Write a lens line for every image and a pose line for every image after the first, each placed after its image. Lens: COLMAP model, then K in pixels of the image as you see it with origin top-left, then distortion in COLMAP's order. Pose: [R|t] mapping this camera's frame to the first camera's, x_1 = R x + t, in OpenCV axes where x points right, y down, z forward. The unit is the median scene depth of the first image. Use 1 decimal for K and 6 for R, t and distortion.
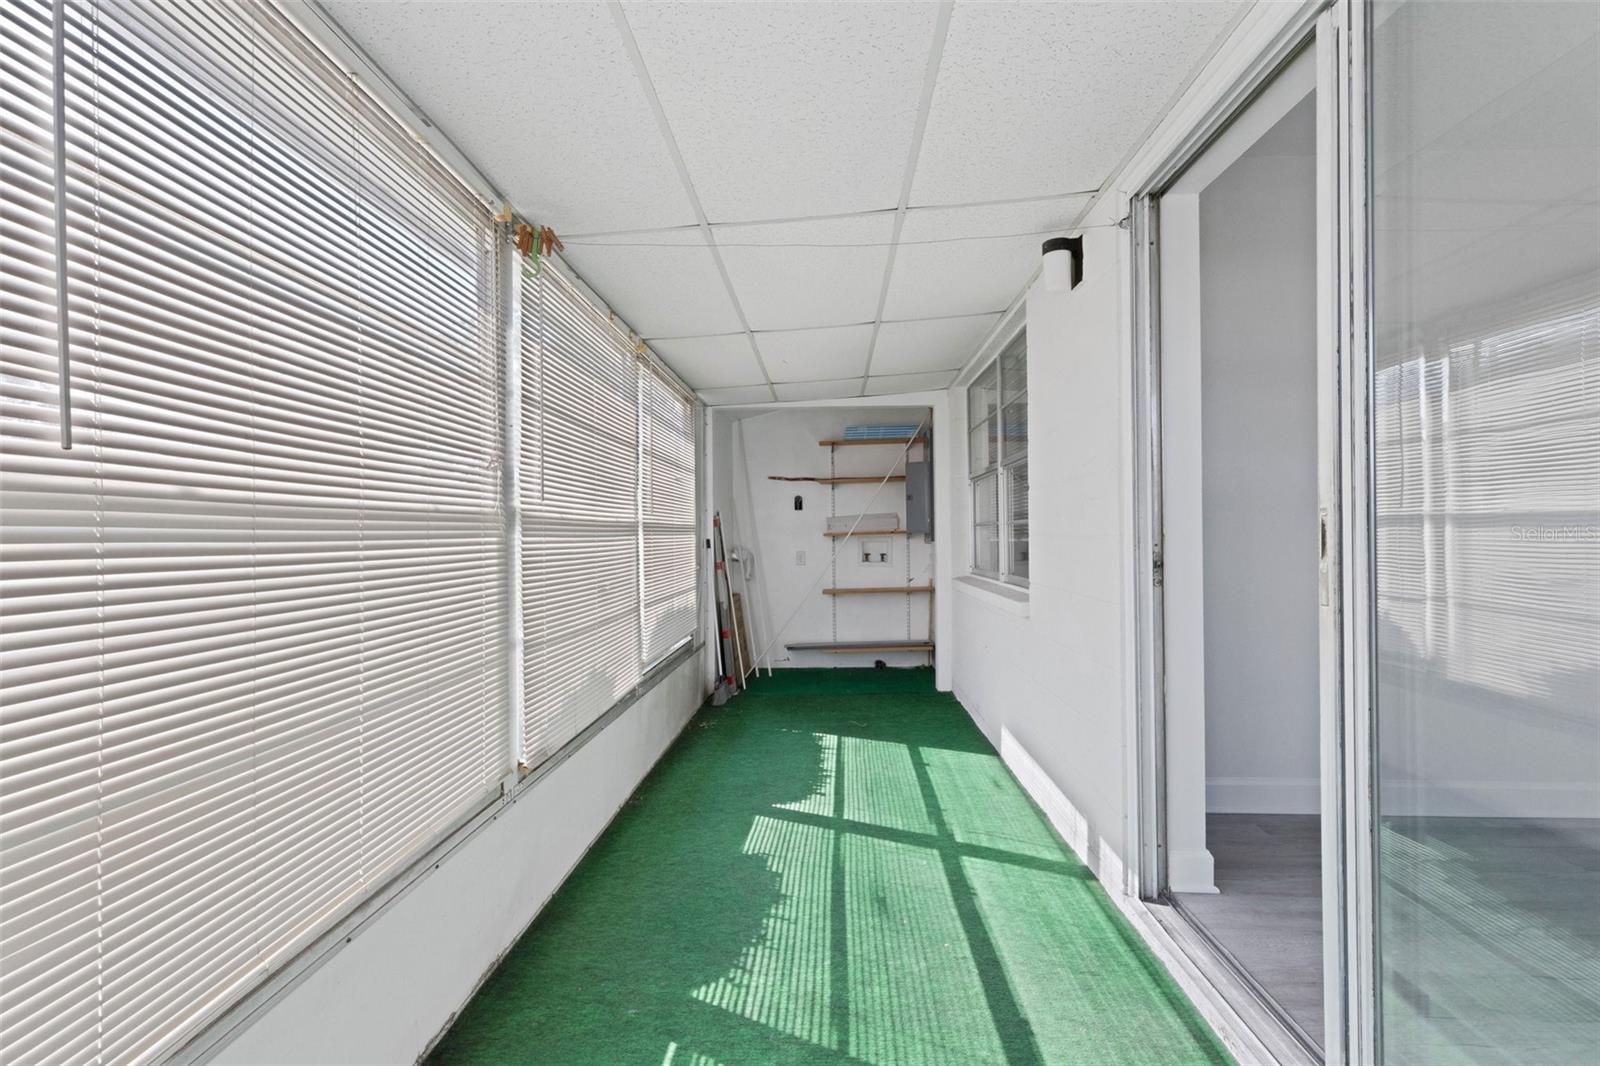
lens RADIAL K [[741.2, 0, 797.8], [0, 741.2, 531.4], [0, 0, 1]] dist [0.003146, -0.000150]
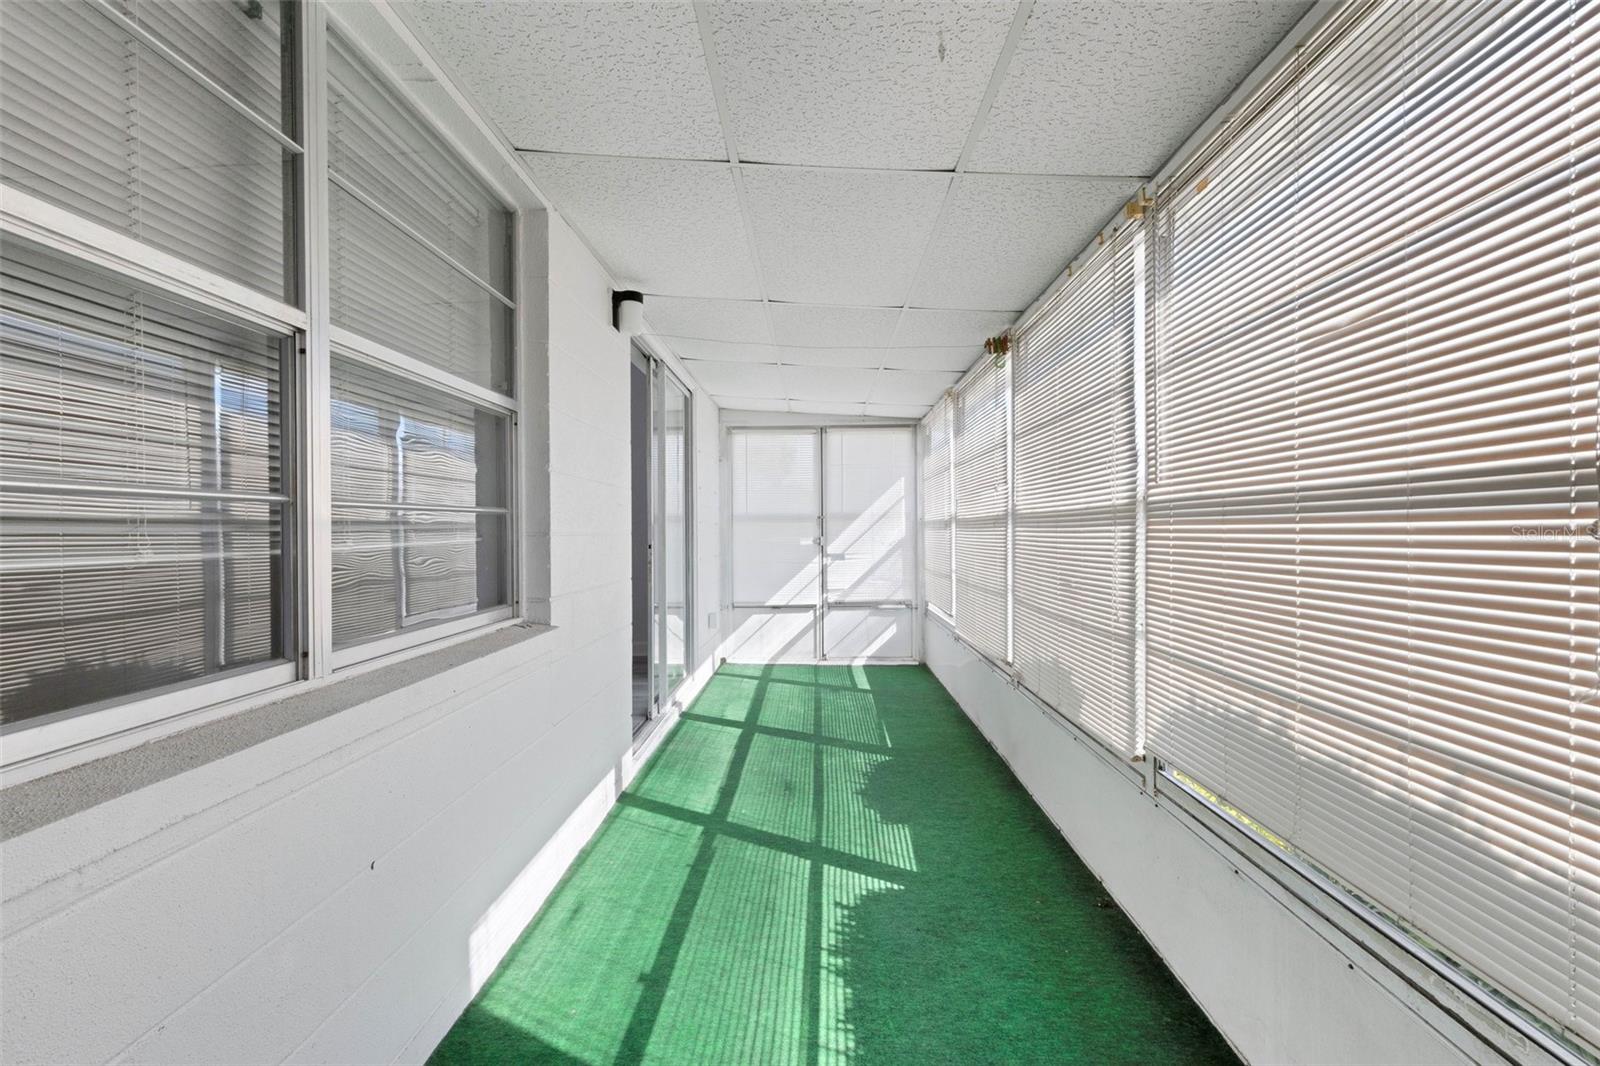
lens RADIAL K [[735.4, 0, 804.1], [0, 735.4, 532.0], [0, 0, 1]] dist [0.005995, -0.000231]
pose [[-0.999480, 0.015270, -0.028388, 0.094416], [0.015316, 0.999882, -0.001411, 0.009292], [0.028363, -0.001845, -0.999596, 1.988065]]
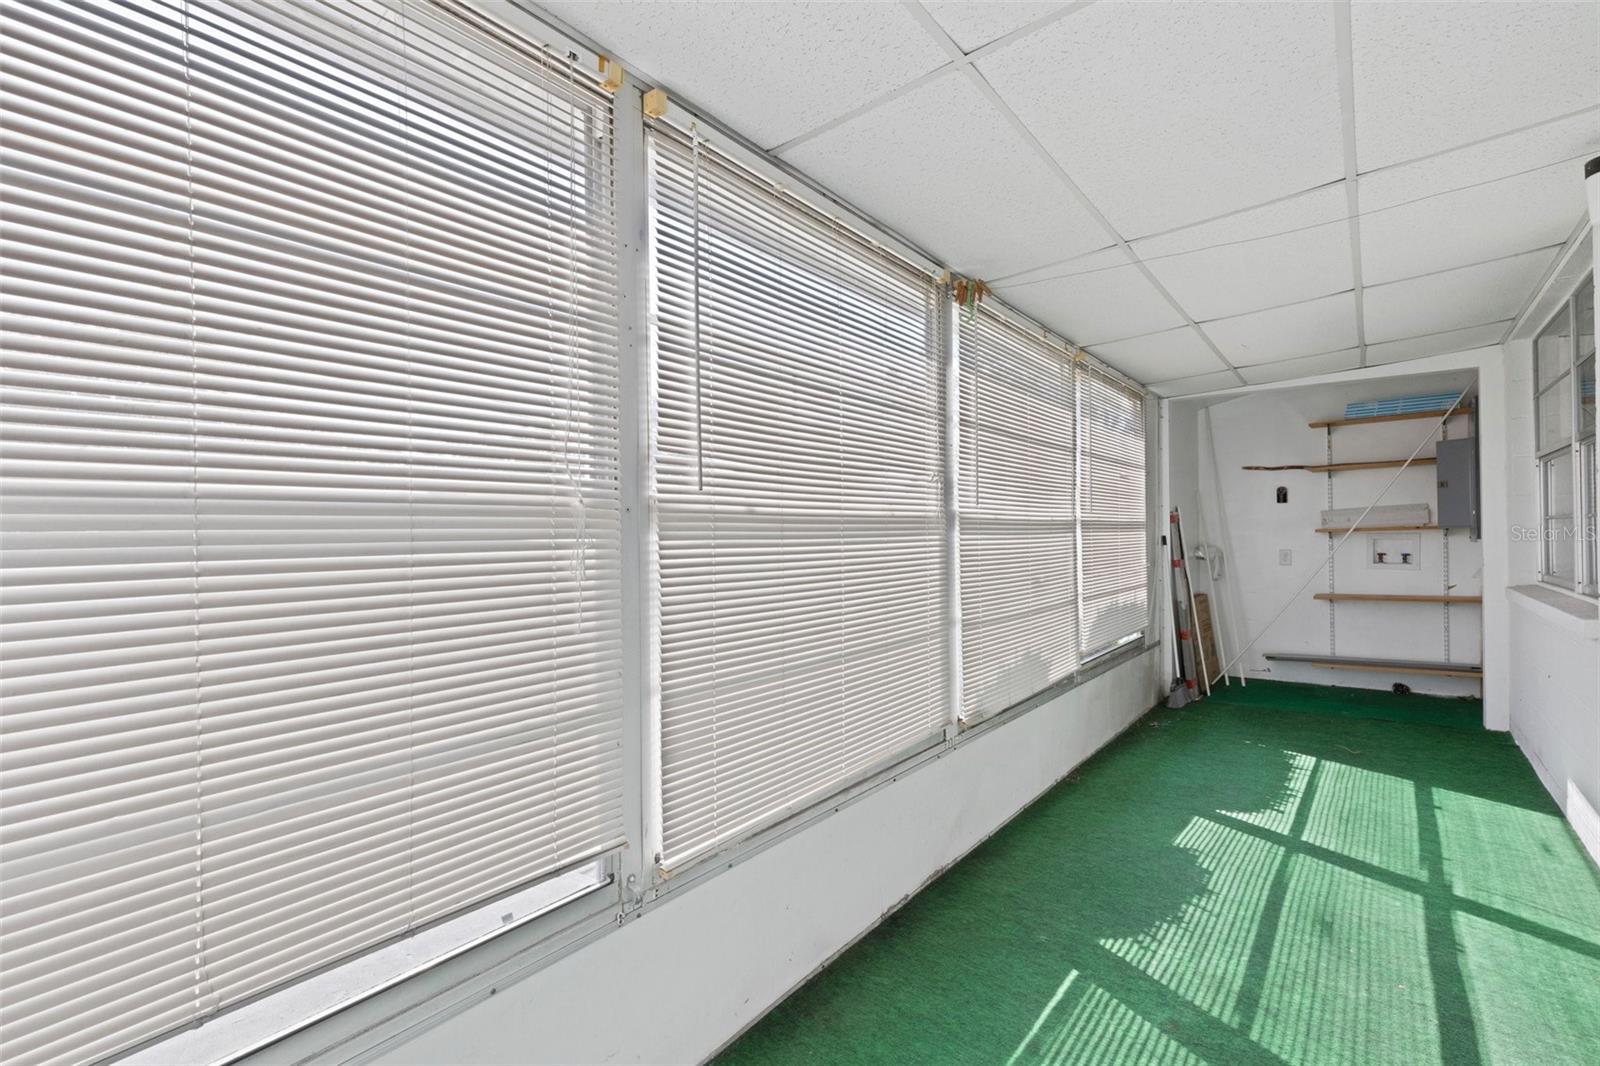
lens RADIAL K [[735.4, 0, 804.1], [0, 735.4, 532.0], [0, 0, 1]] dist [0.005995, -0.000231]
pose [[0.818751, -0.001145, -0.574148, 0.089665], [0.005221, 0.999972, 0.005451, -0.004145], [0.574125, -0.007460, 0.818733, -0.112577]]
